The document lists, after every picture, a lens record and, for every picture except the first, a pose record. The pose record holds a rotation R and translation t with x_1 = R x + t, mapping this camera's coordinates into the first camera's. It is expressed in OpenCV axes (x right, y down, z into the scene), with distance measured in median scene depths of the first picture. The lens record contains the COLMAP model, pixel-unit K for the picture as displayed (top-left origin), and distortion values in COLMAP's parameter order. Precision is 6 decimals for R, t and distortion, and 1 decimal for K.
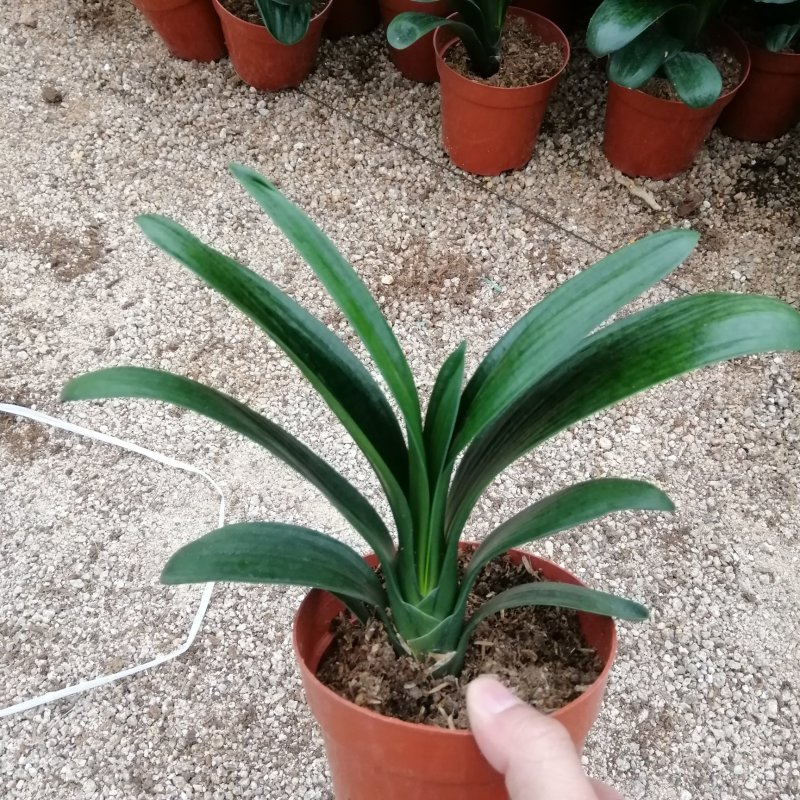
lens RADIAL K [[799.0, 0, 397.2], [0, 799.0, 397.3], [0, 0, 1]] dist [0.006574, 0.000000]
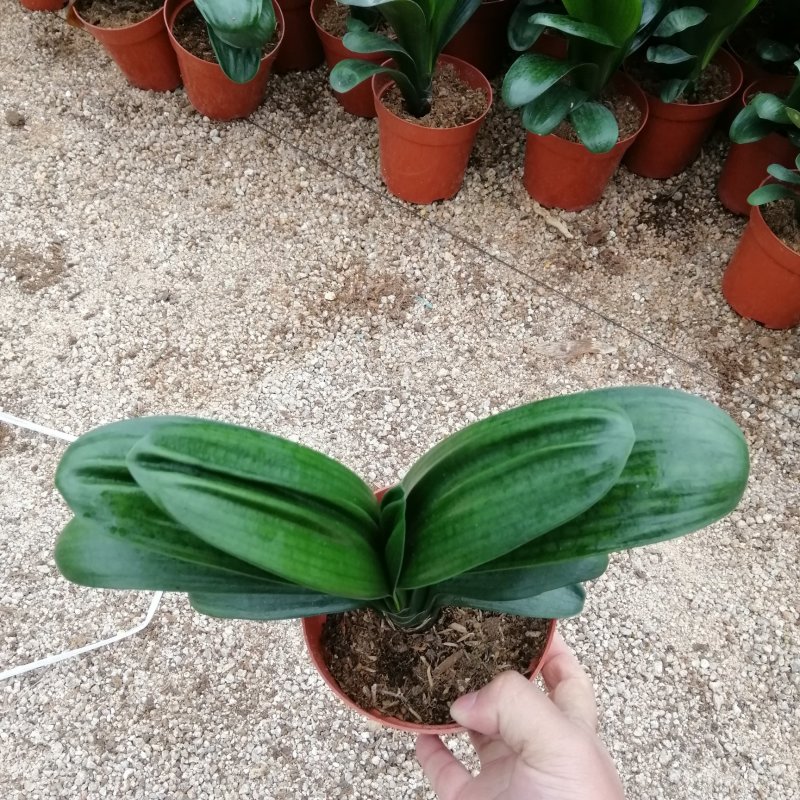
lens RADIAL K [[799.0, 0, 401.8], [0, 799.0, 403.5], [0, 0, 1]] dist [0.006574, 0.000000]
pose [[0.997349, 0.004631, 0.072621, 0.007848], [-0.003876, 0.999937, -0.010535, 0.013019], [-0.072665, 0.010226, 0.997304, -0.111391]]
